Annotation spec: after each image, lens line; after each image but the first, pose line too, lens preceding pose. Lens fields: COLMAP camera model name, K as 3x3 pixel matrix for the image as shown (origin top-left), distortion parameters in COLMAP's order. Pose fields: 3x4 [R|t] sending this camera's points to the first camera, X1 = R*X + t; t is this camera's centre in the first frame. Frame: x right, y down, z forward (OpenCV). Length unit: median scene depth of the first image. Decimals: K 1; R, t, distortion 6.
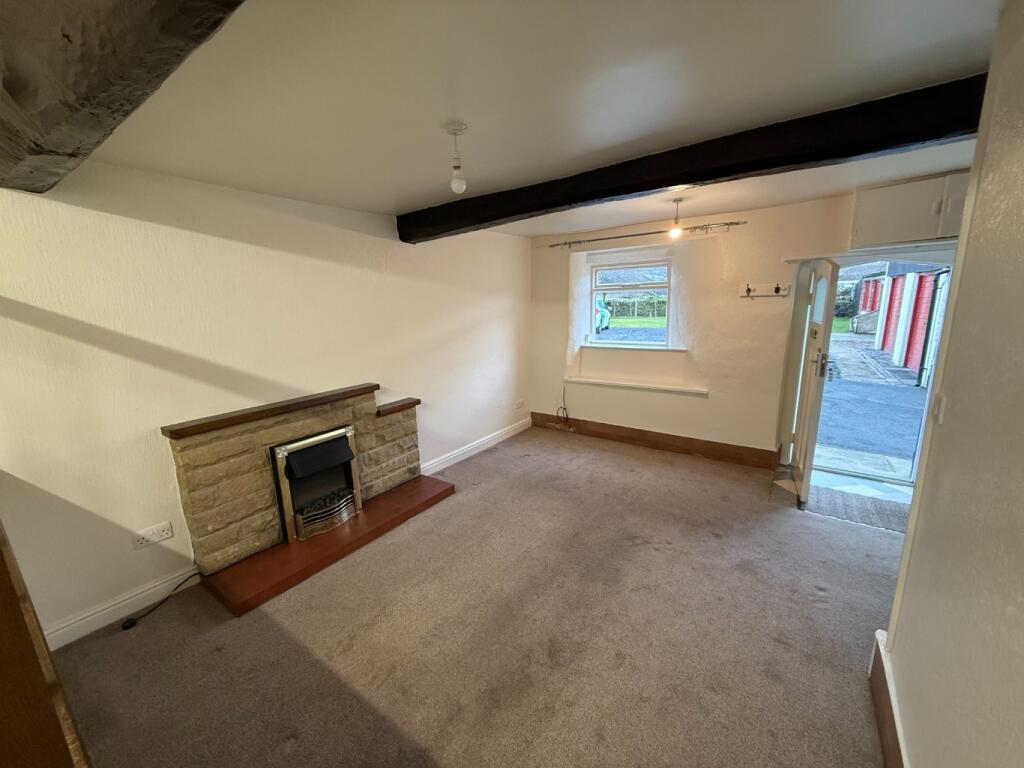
lens RADIAL K [[403.7, 0, 513.6], [0, 403.7, 385.3], [0, 0, 1]] dist [0.001816, 0.000121]
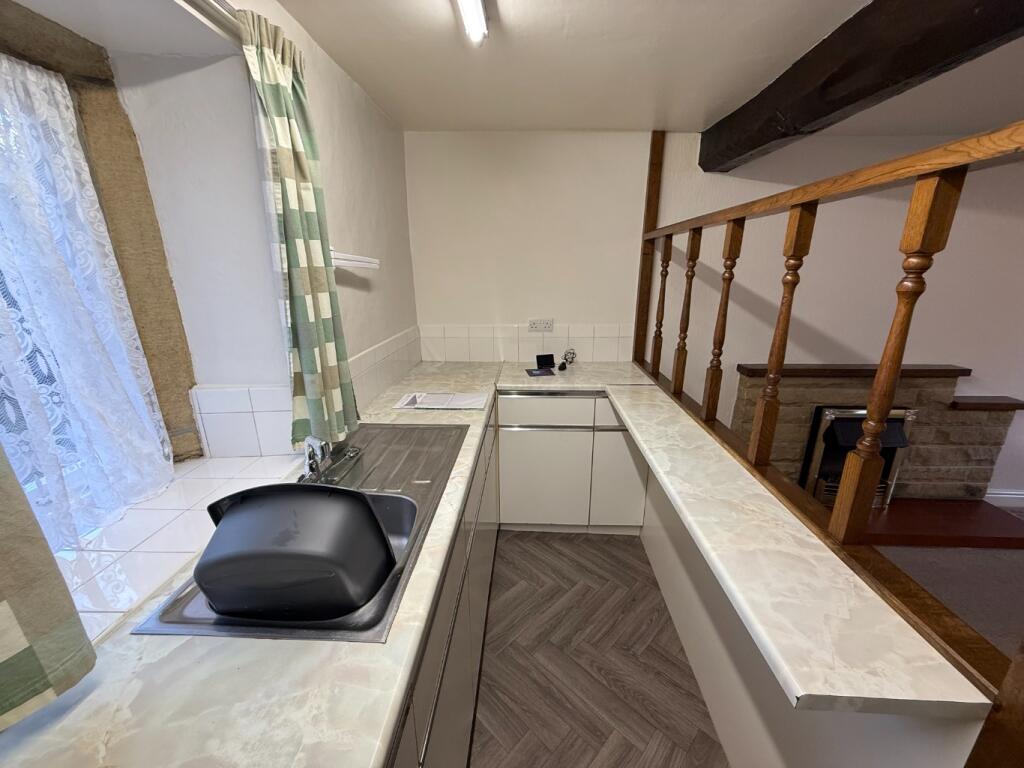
lens RADIAL K [[403.7, 0, 511.8], [0, 403.7, 385.2], [0, 0, 1]] dist [0.001816, 0.000121]
pose [[0.537874, 0.262310, -0.801177, -0.177235], [-0.187799, 0.963761, 0.189461, 0.044430], [0.821841, 0.048554, 0.567643, -0.166183]]
